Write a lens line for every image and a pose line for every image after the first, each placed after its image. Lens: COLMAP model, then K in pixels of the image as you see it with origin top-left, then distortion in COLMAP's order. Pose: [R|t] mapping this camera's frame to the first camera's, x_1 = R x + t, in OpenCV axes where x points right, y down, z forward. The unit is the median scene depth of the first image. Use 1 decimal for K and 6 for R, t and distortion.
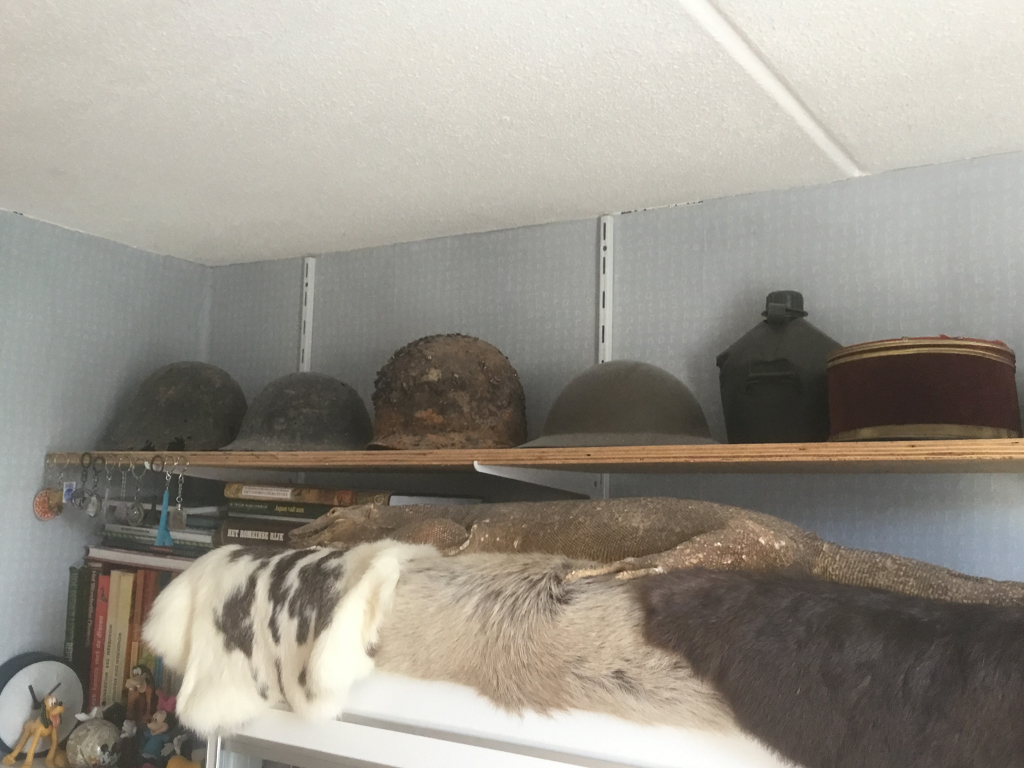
lens RADIAL K [[1060.6, 0, 519.1], [0, 1060.6, 393.5], [0, 0, 1]] dist [0.103954, -0.197944]
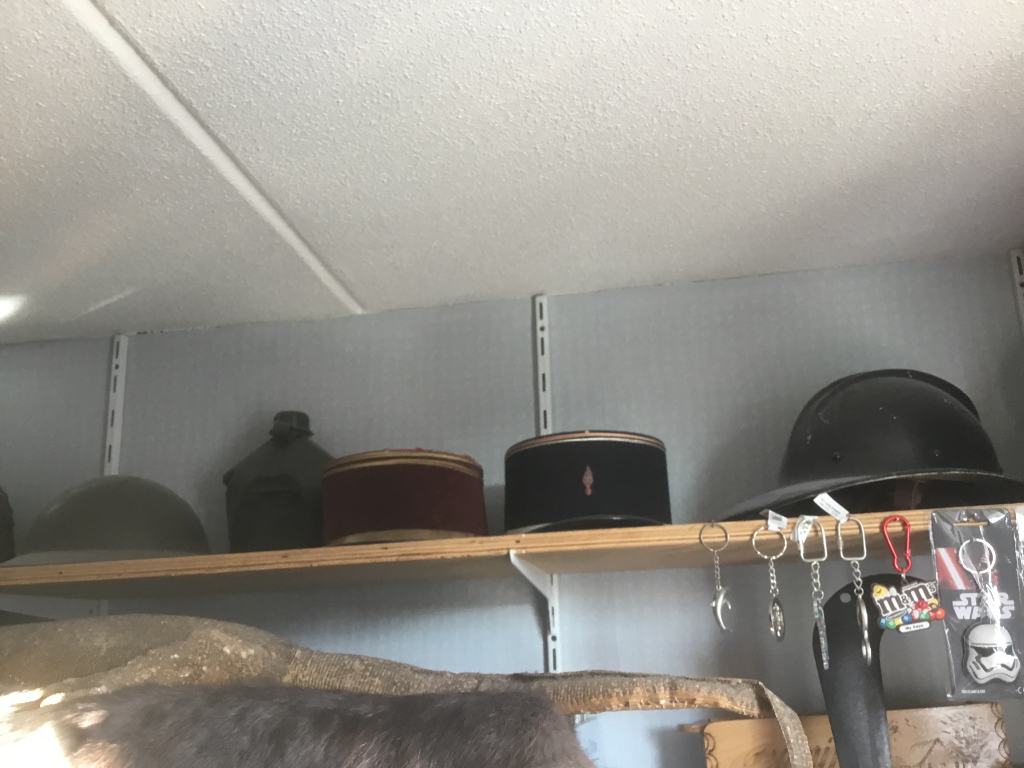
lens RADIAL K [[936.1, 0, 515.1], [0, 936.1, 395.8], [0, 0, 1]] dist [0.120025, -0.260250]
pose [[0.915772, 0.046841, 0.398959, 0.103795], [0.013744, 0.988943, -0.147658, 0.037741], [-0.401464, 0.140704, 0.905002, 0.086681]]
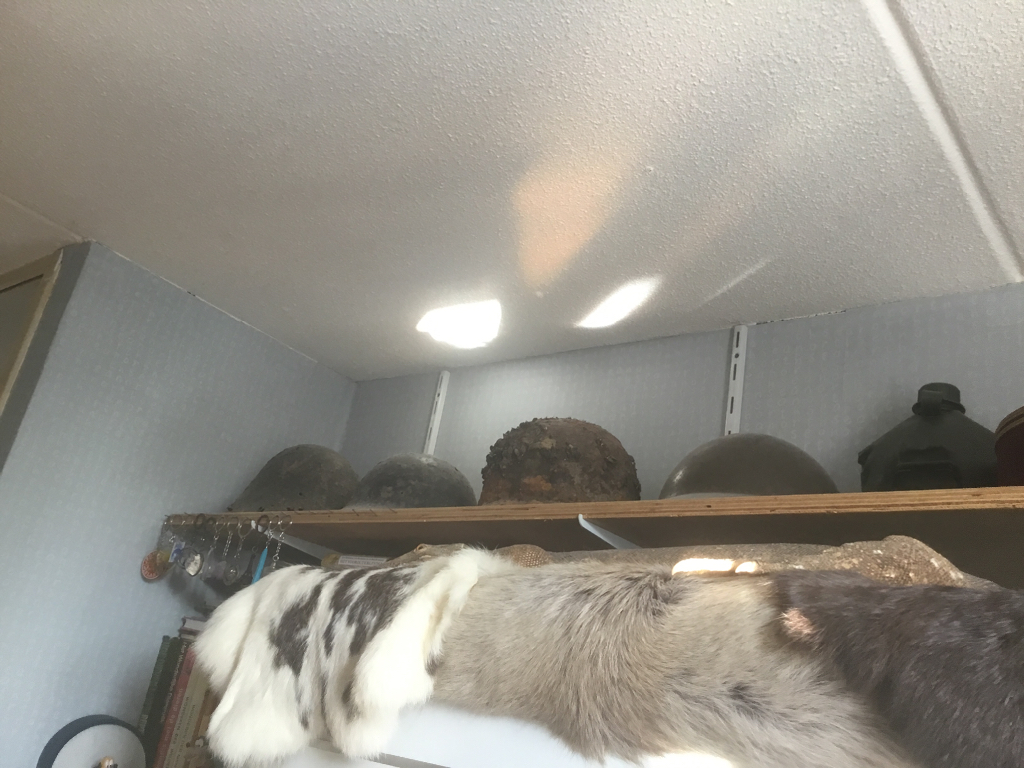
lens RADIAL K [[928.9, 0, 516.0], [0, 928.9, 392.6], [0, 0, 1]] dist [0.105088, -0.215507]
pose [[0.984910, 0.093177, -0.145841, 0.013241], [-0.128388, 0.958462, -0.254690, 0.211344], [0.116052, 0.269571, 0.955962, 0.247271]]
